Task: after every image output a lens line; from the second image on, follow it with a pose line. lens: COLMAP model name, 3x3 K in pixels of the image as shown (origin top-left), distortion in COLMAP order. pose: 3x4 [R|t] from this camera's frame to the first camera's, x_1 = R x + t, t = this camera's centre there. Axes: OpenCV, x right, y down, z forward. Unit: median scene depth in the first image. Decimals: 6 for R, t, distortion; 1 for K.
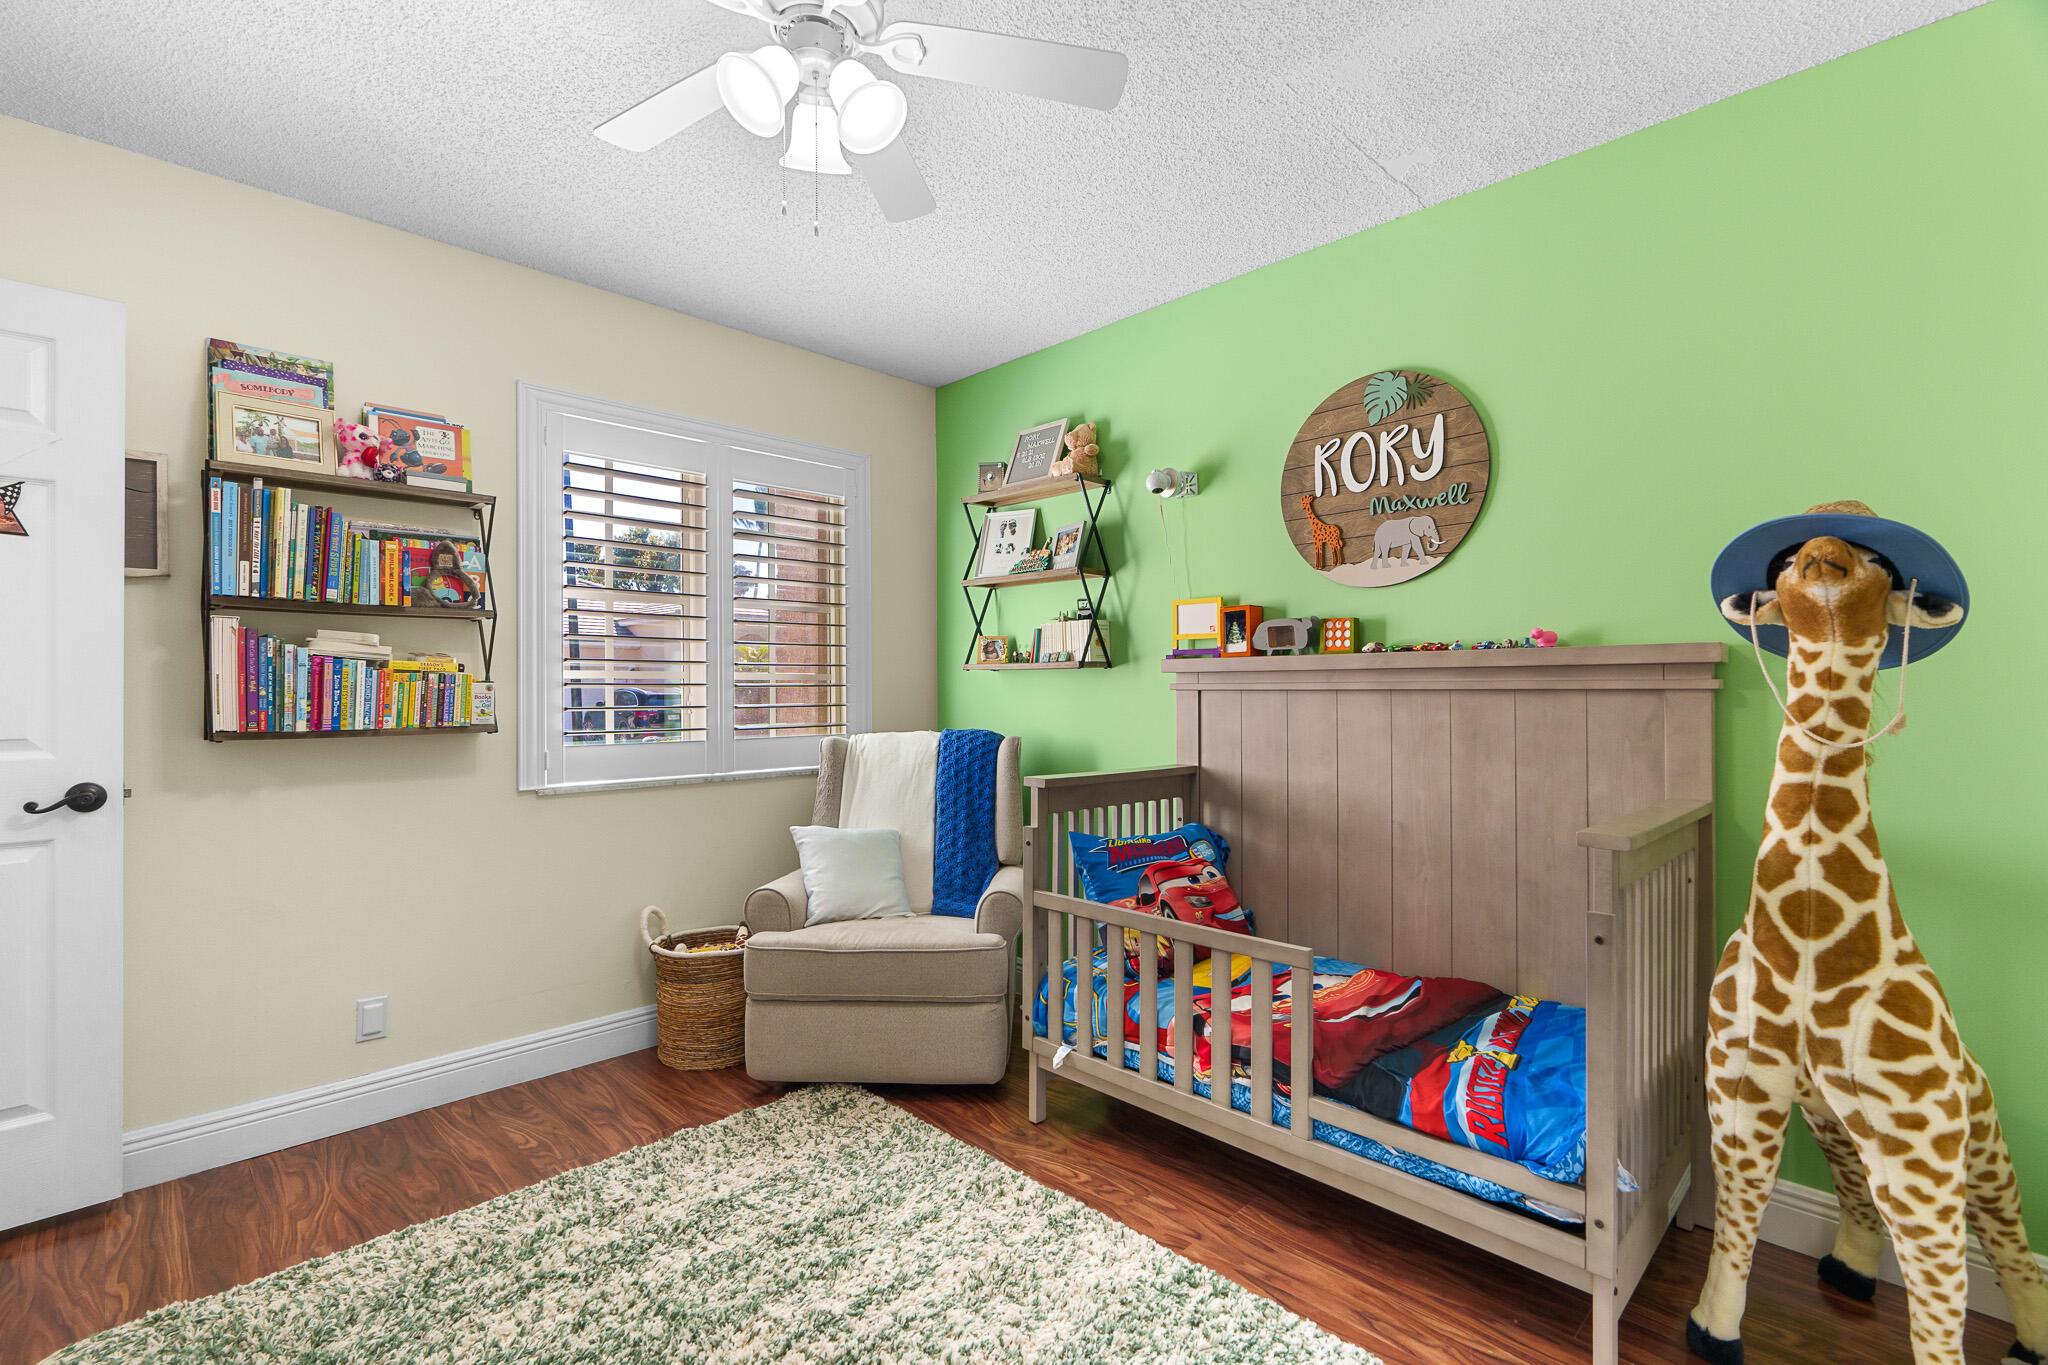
lens RADIAL K [[926.6, 0, 1025.0], [0, 926.6, 681.2], [0, 0, 1]] dist [-0.006794, 0.001785]
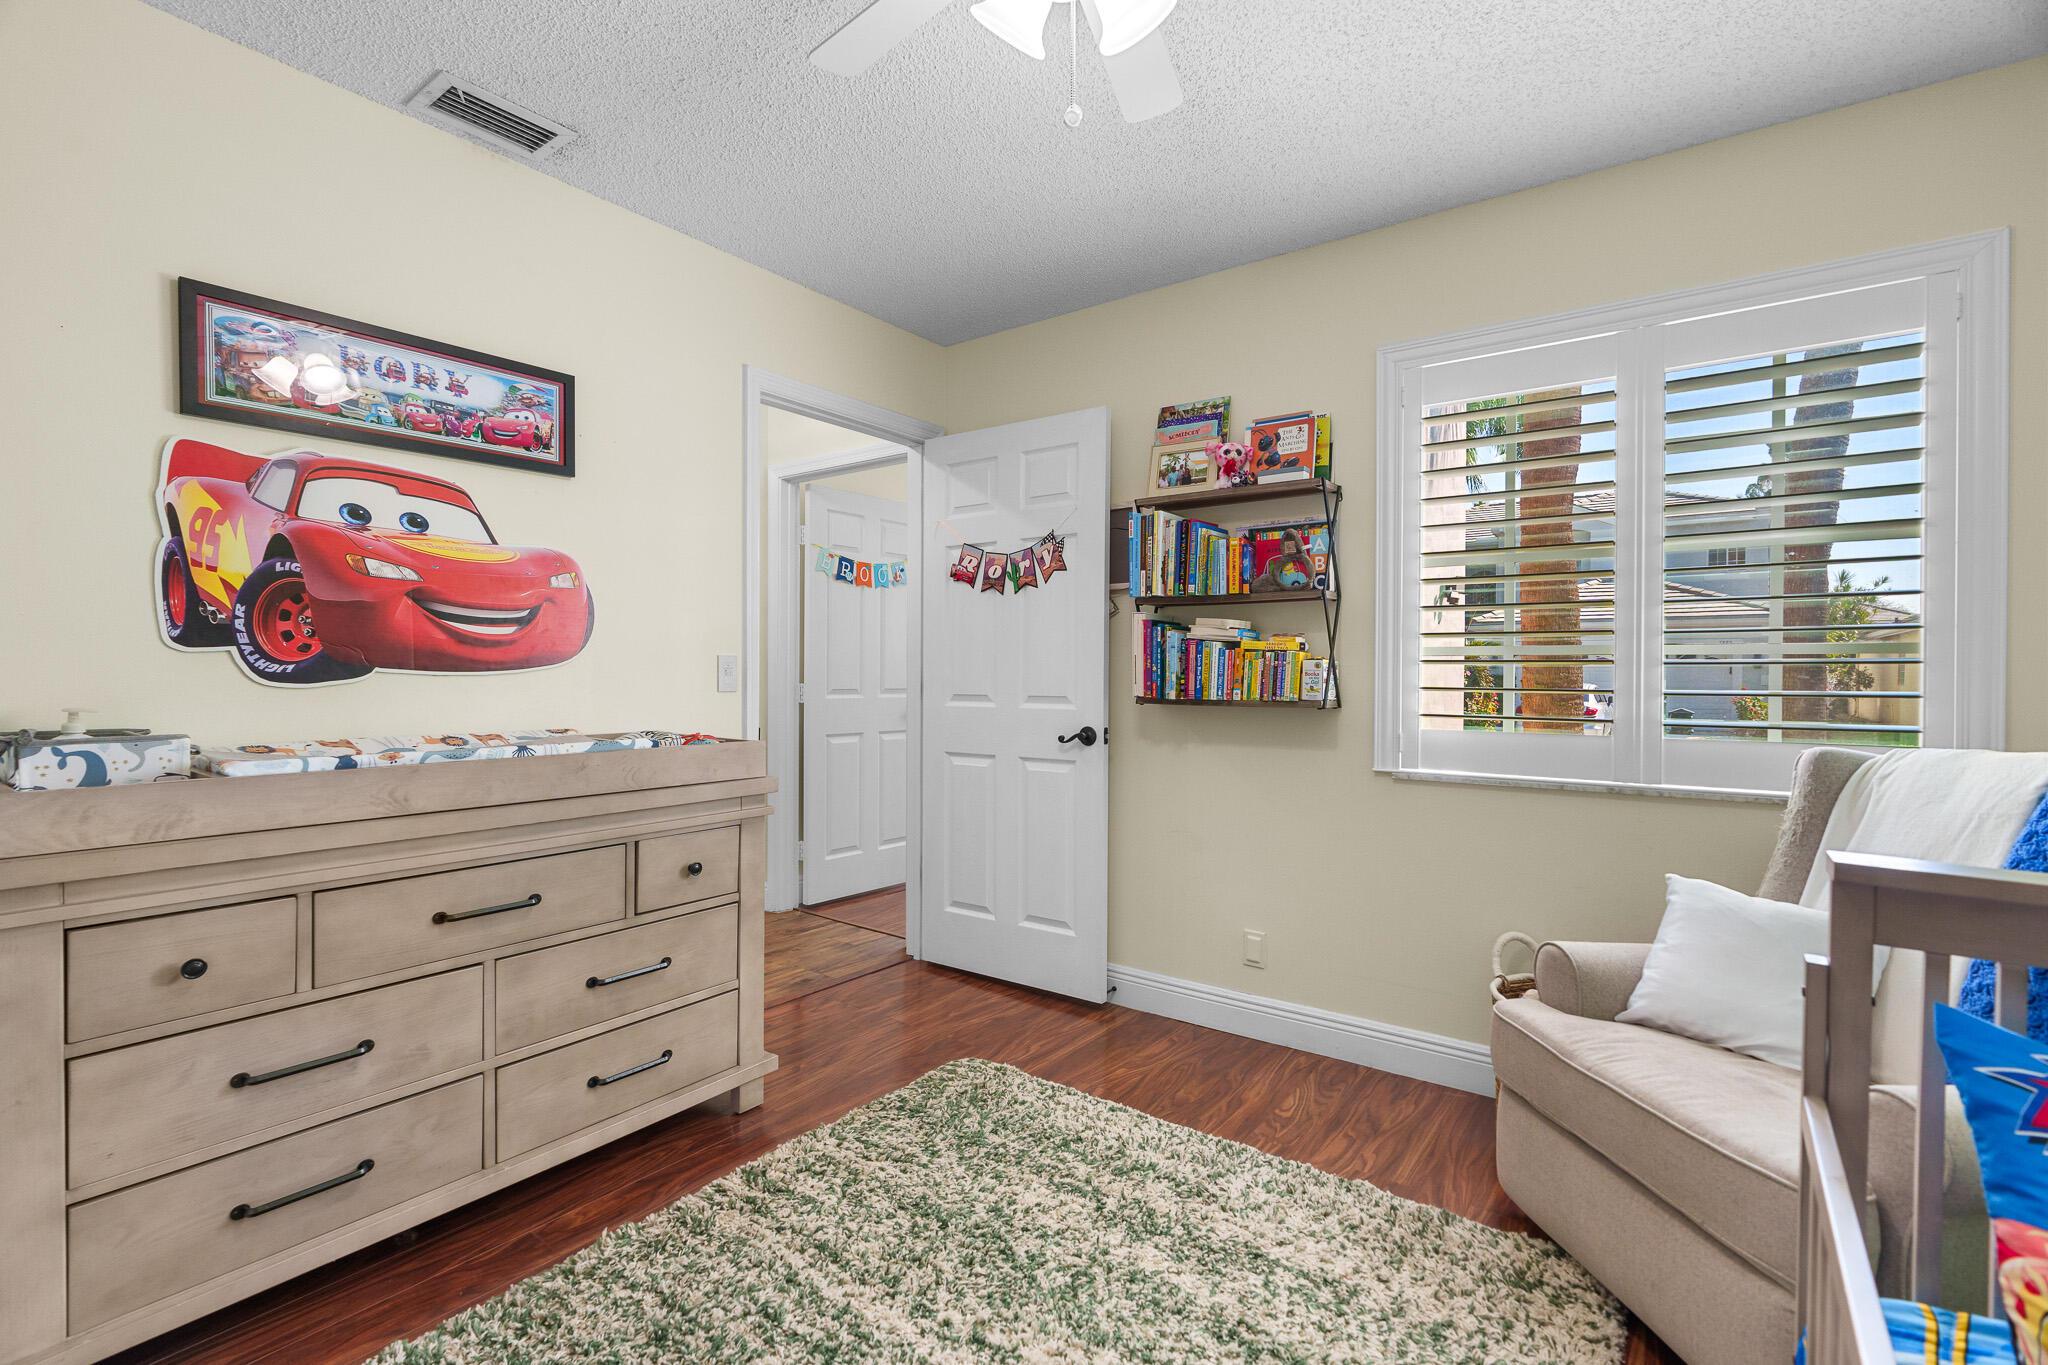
lens RADIAL K [[926.6, 0, 1024.1], [0, 926.6, 679.7], [0, 0, 1]] dist [-0.006794, 0.001785]
pose [[0.152884, 0.013686, -0.988149, 0.426011], [0.003331, 0.999891, 0.014364, 0.008232], [0.988238, -0.005488, 0.152822, 0.569390]]
